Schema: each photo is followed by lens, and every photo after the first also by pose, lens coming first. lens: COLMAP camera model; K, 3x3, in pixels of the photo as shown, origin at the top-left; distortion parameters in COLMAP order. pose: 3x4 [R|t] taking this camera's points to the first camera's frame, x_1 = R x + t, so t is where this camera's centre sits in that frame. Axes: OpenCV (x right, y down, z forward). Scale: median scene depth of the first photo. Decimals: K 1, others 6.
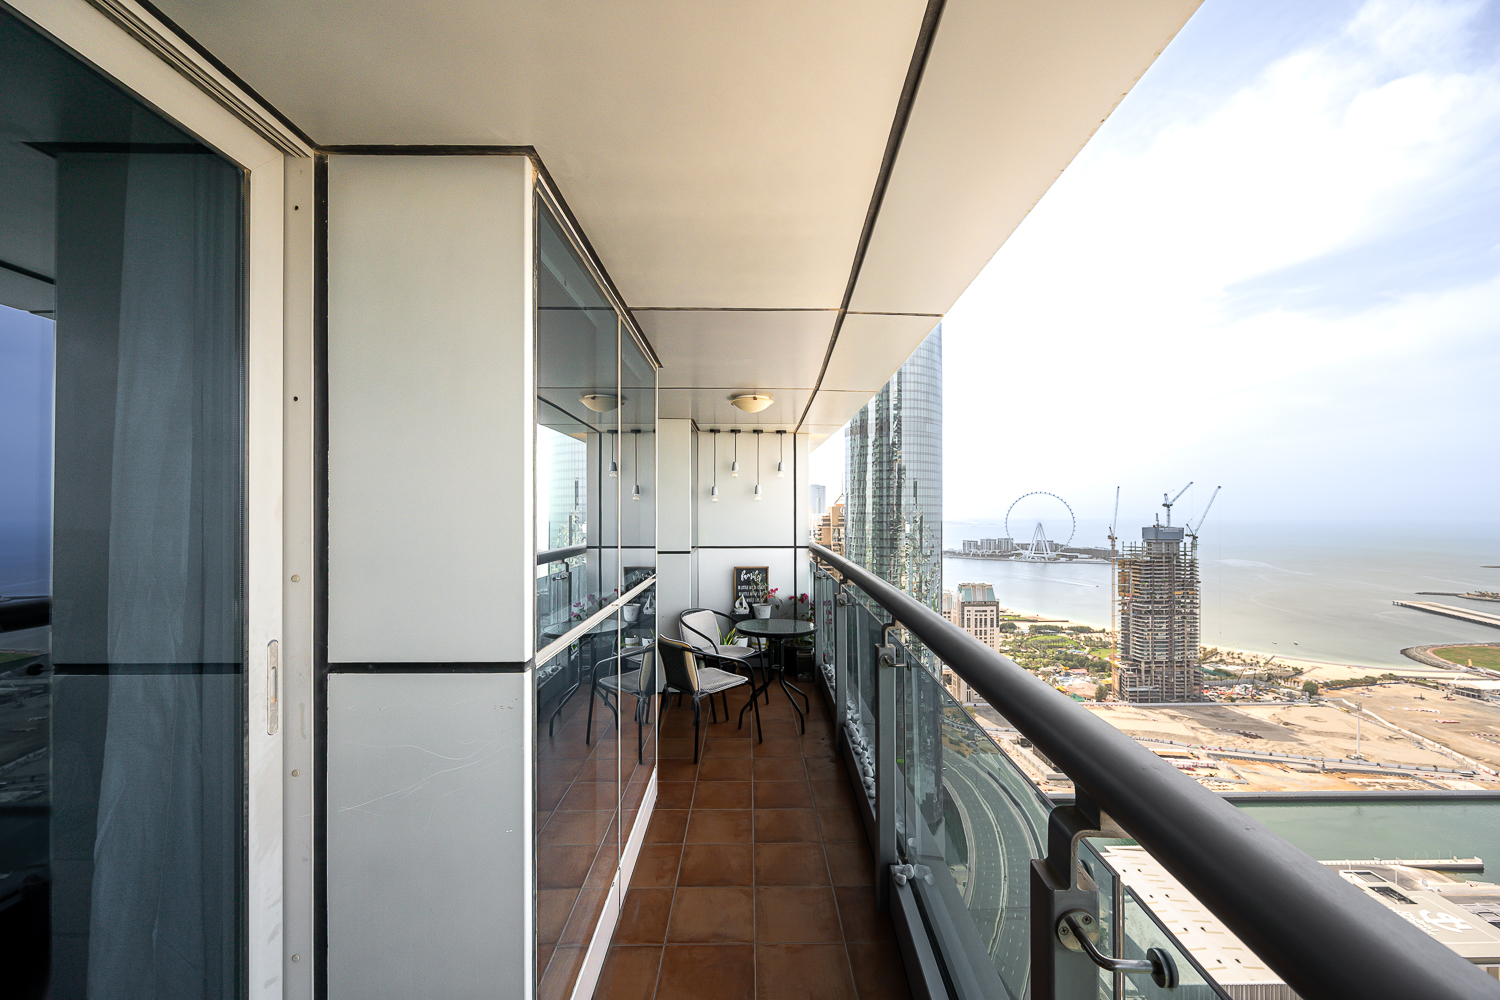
lens RADIAL K [[602.9, 0, 754.4], [0, 602.9, 497.8], [0, 0, 1]] dist [0.001180, -0.000119]
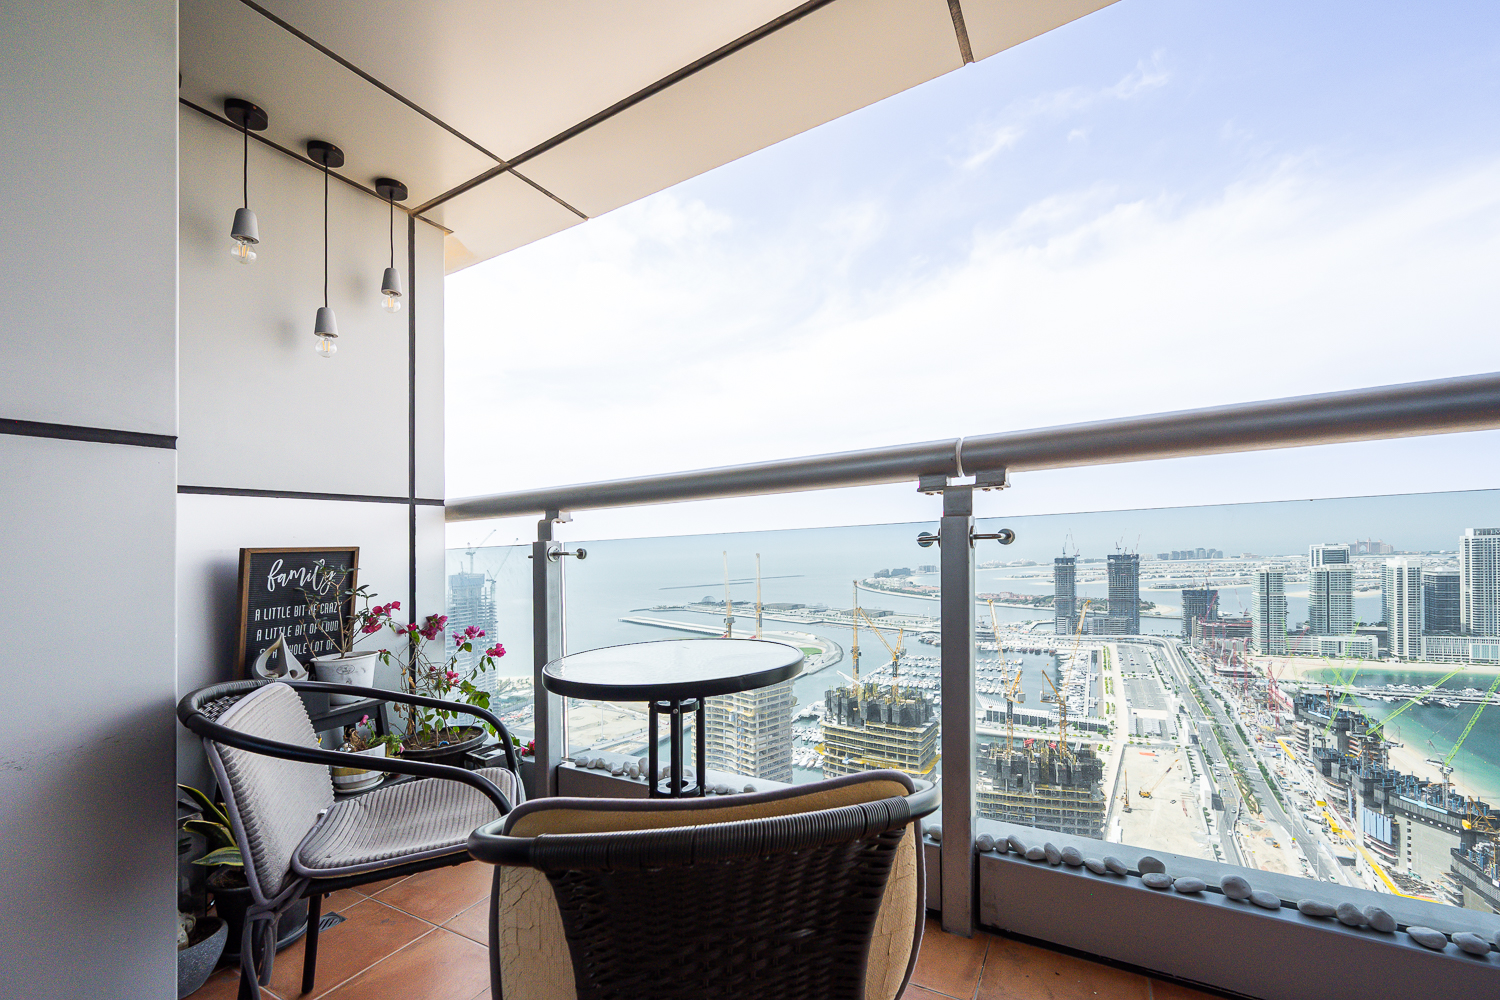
lens RADIAL K [[602.9, 0, 718.8], [0, 602.9, 552.4], [0, 0, 1]] dist [0.001180, -0.000119]
pose [[0.495100, -0.009197, 0.868787, -0.032850], [0.017157, 0.999852, 0.000806, 0.021927], [-0.868667, 0.014507, 0.495185, 0.115790]]
